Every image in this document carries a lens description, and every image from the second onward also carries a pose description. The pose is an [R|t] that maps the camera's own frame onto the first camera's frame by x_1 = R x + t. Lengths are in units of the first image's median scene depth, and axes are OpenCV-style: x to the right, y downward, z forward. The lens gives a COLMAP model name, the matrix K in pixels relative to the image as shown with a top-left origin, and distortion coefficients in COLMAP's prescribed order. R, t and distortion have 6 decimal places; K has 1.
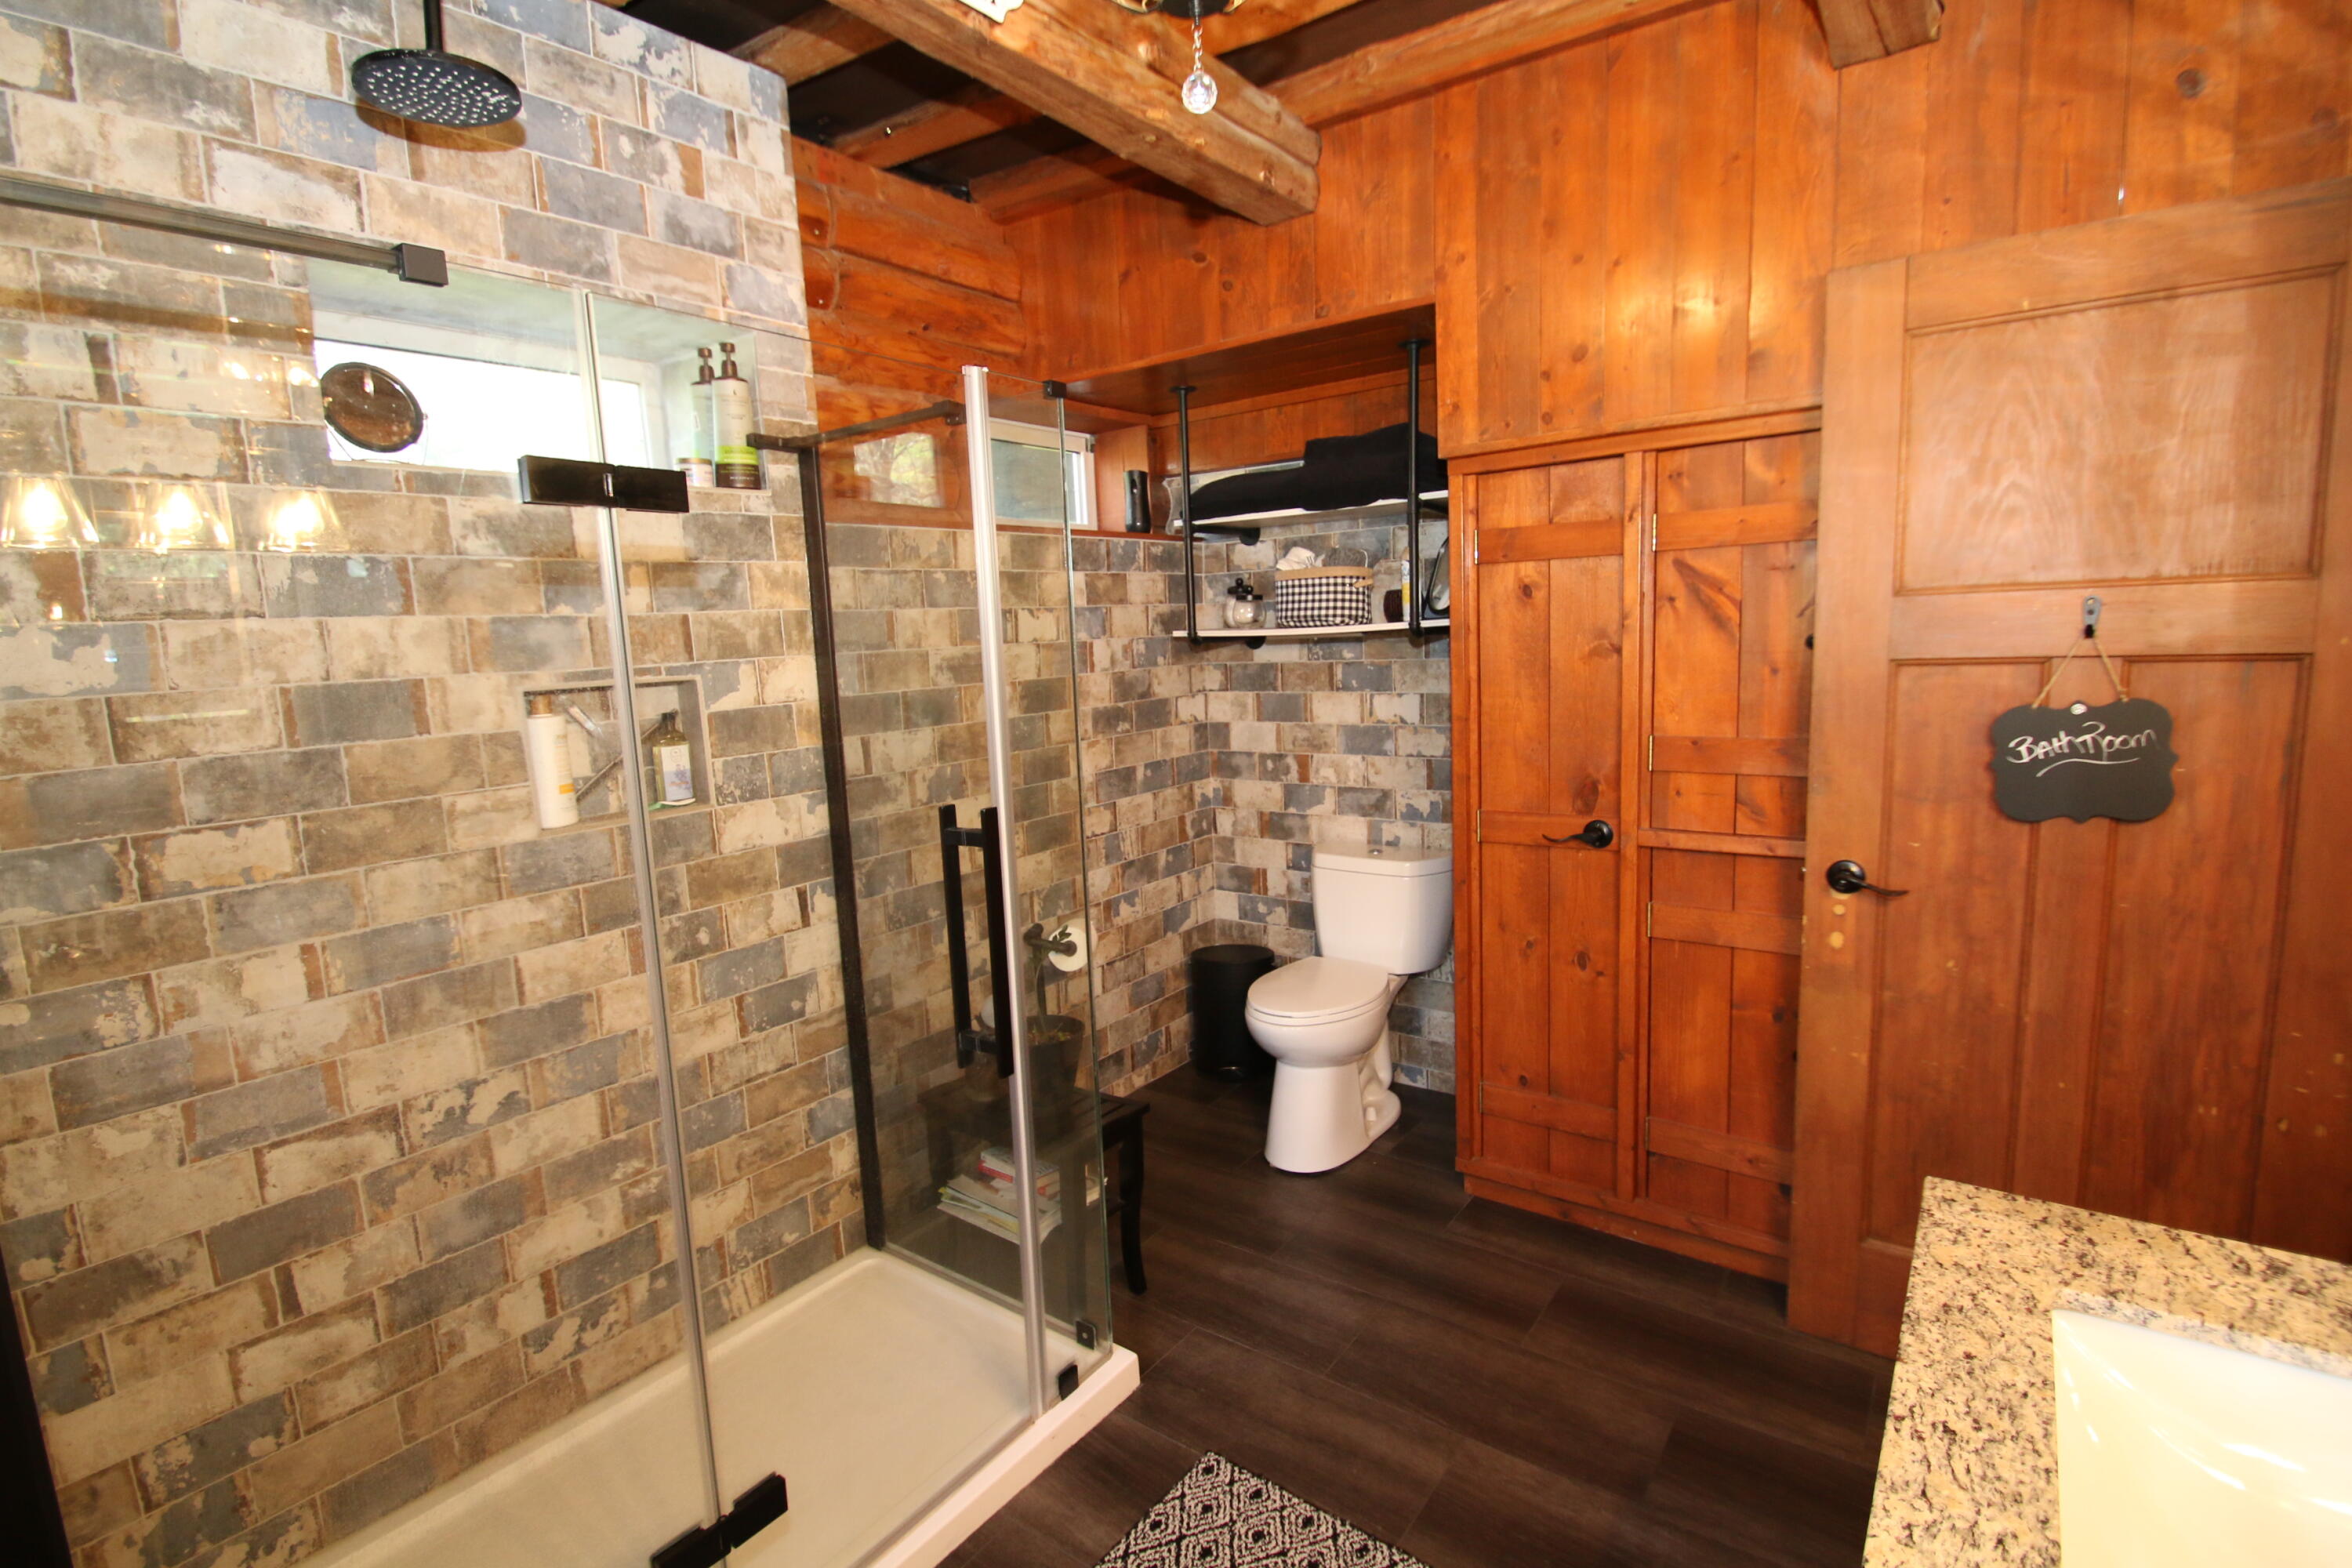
lens RADIAL K [[1104.0, 0, 1174.0], [0, 1104.0, 780.2], [0, 0, 1]] dist [-0.003447, -0.003316]
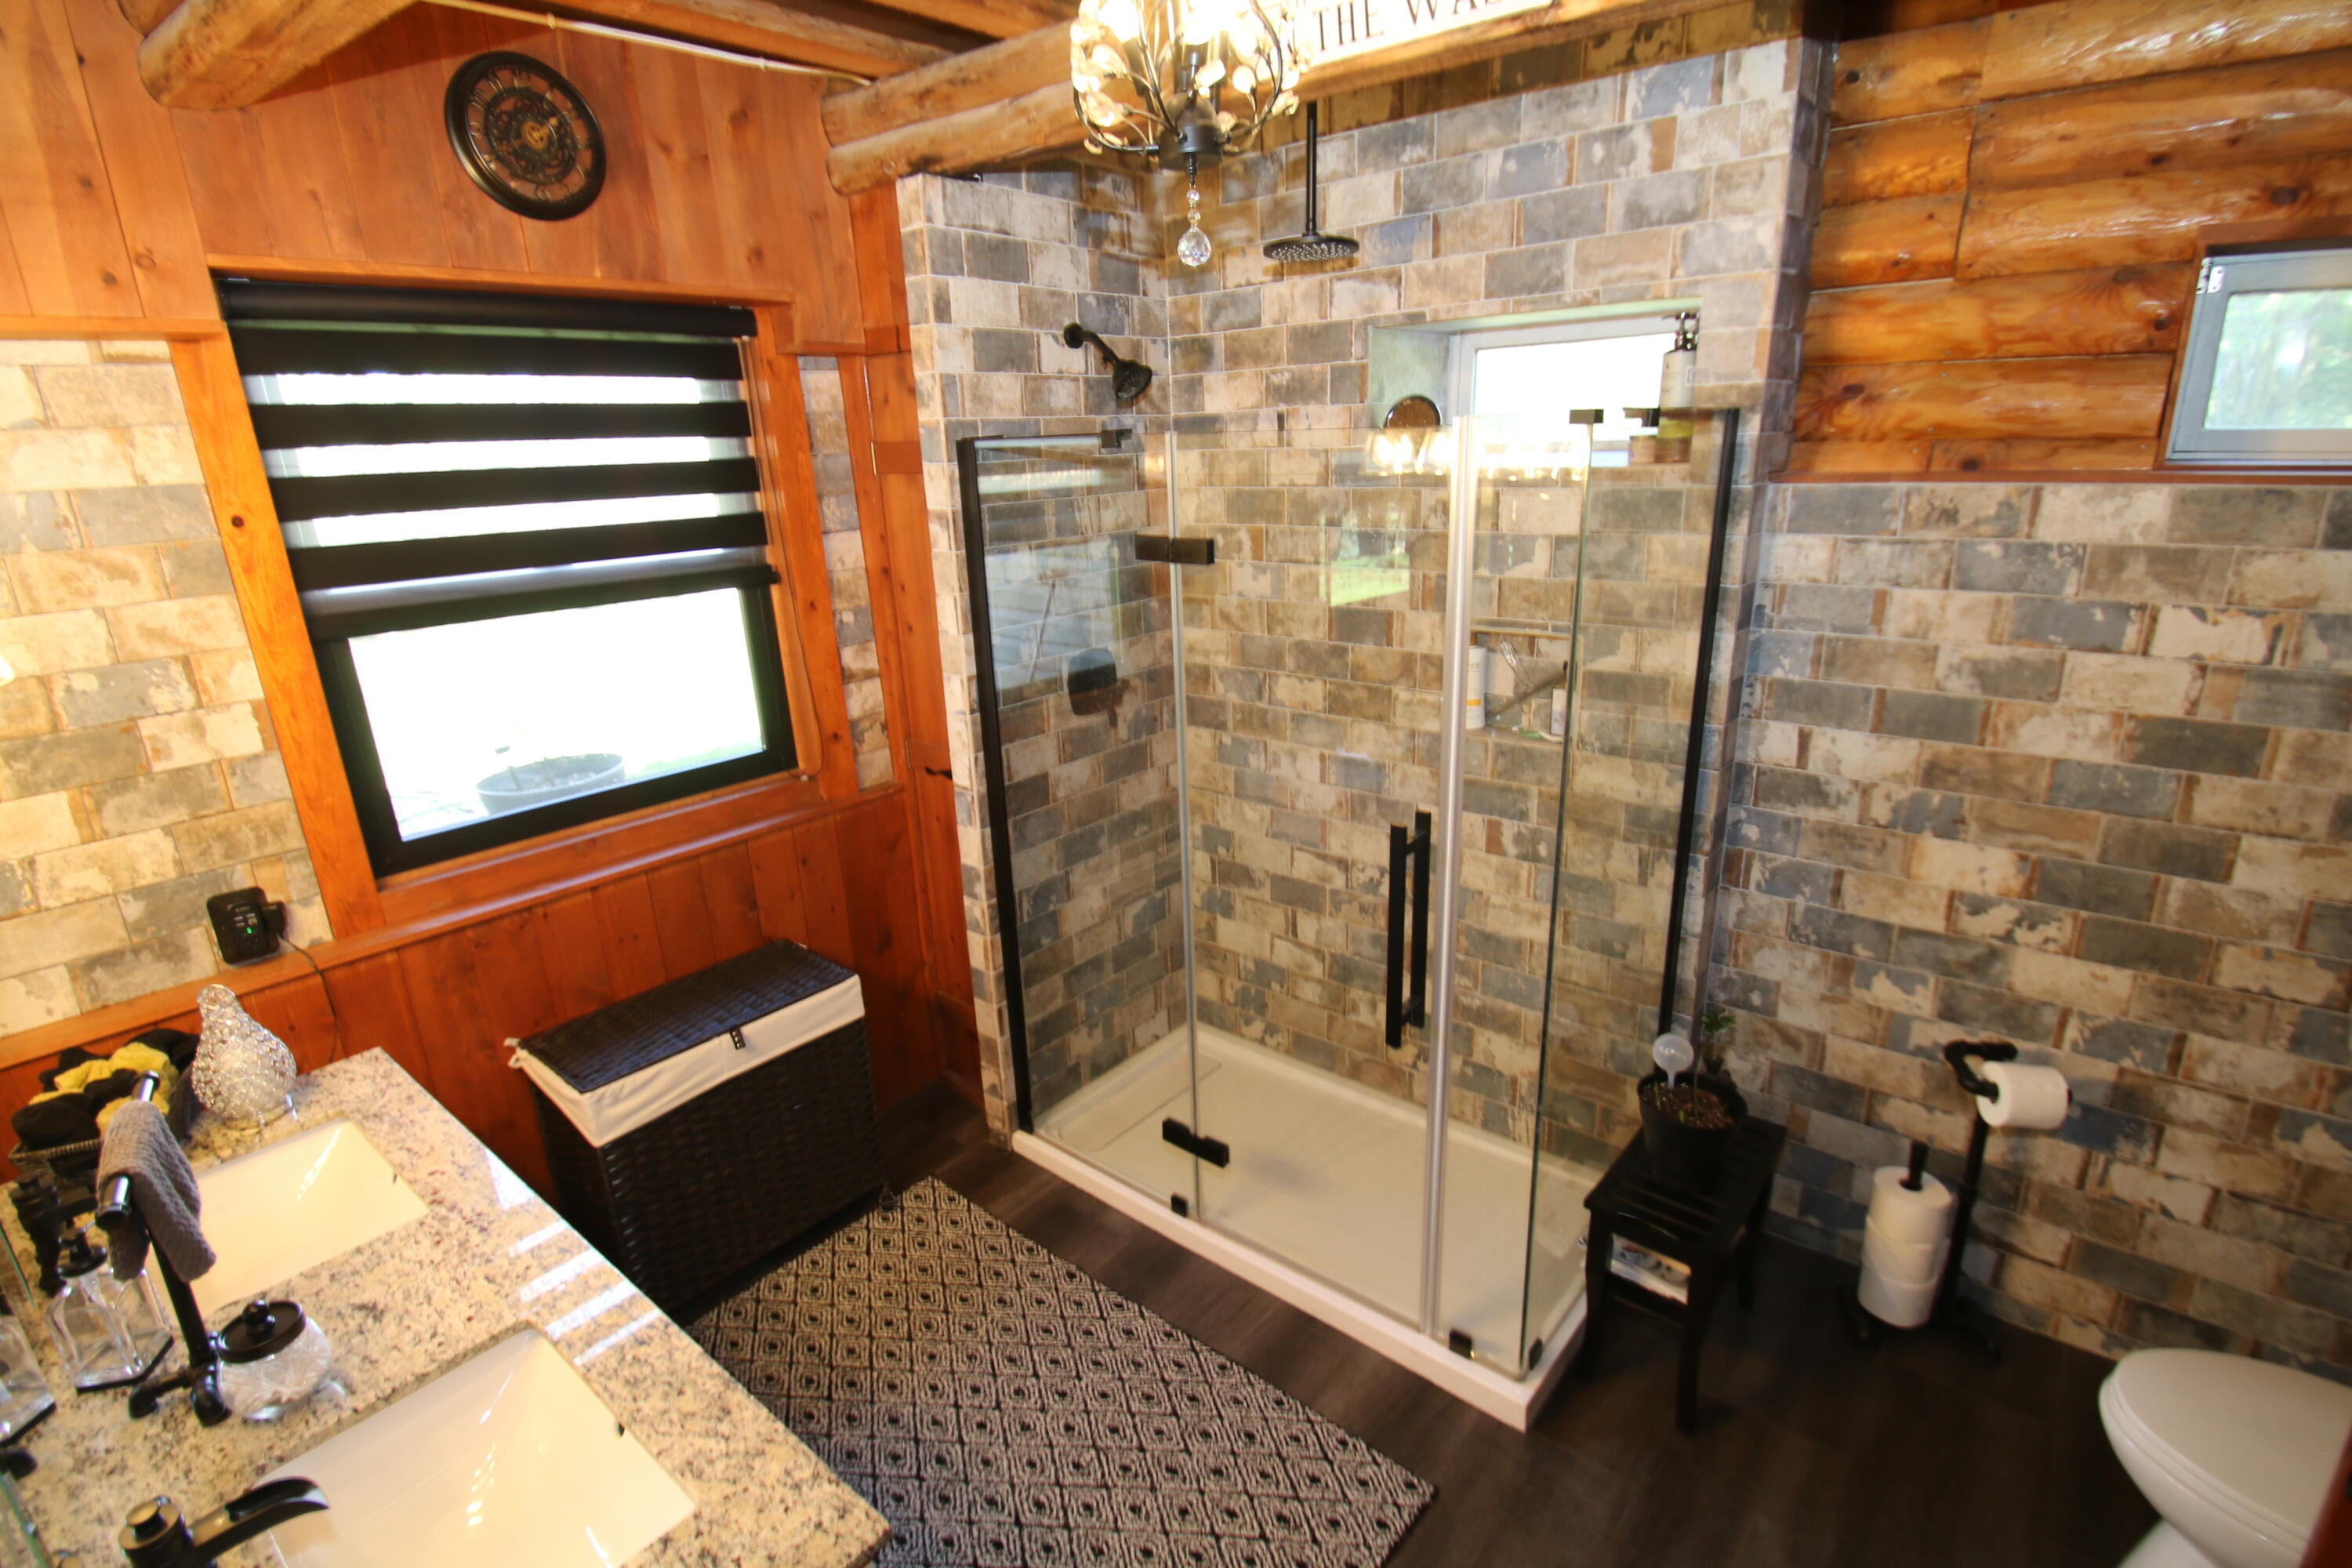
lens RADIAL K [[1104.0, 0, 1189.4], [0, 1104.0, 778.7], [0, 0, 1]] dist [-0.003447, -0.003316]
pose [[-0.030985, 0.333253, -0.942328, 0.734426], [-0.102619, 0.936738, 0.334650, -0.311691], [0.994238, 0.107070, 0.005173, 0.645121]]
